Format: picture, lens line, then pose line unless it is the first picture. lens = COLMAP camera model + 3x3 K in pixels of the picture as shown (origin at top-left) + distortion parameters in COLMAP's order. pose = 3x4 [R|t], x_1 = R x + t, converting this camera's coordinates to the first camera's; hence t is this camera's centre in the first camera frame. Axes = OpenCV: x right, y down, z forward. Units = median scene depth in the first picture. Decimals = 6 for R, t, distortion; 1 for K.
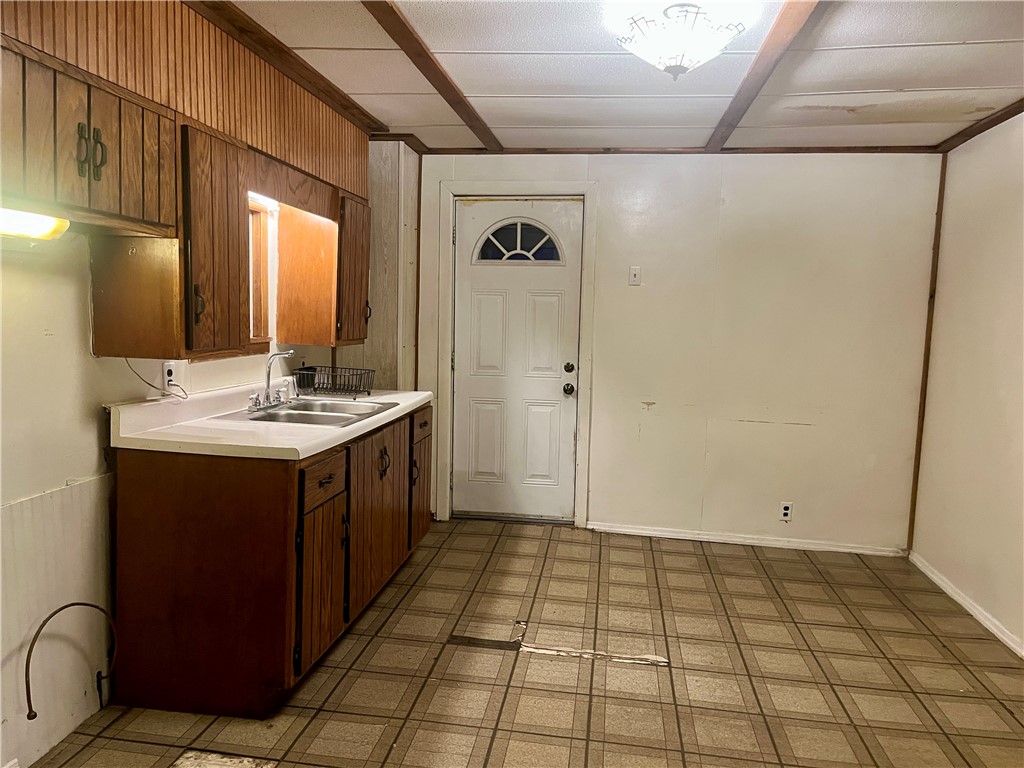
lens RADIAL K [[772.5, 0, 511.2], [0, 772.5, 380.0], [0, 0, 1]] dist [0.003624, -0.007984]
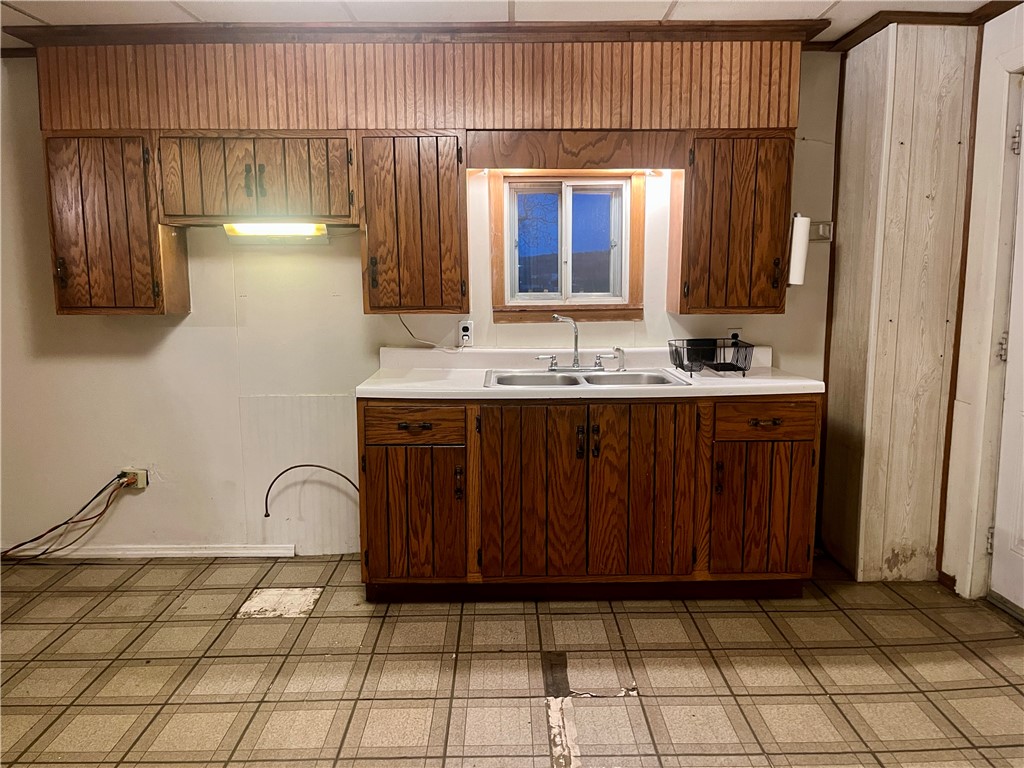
lens RADIAL K [[772.5, 0, 514.0], [0, 772.5, 388.4], [0, 0, 1]] dist [0.003624, -0.007984]
pose [[0.157309, 0.106644, -0.981774, 0.822907], [-0.078811, 0.992337, 0.095164, -0.040062], [0.984400, 0.062405, 0.164508, 0.898787]]
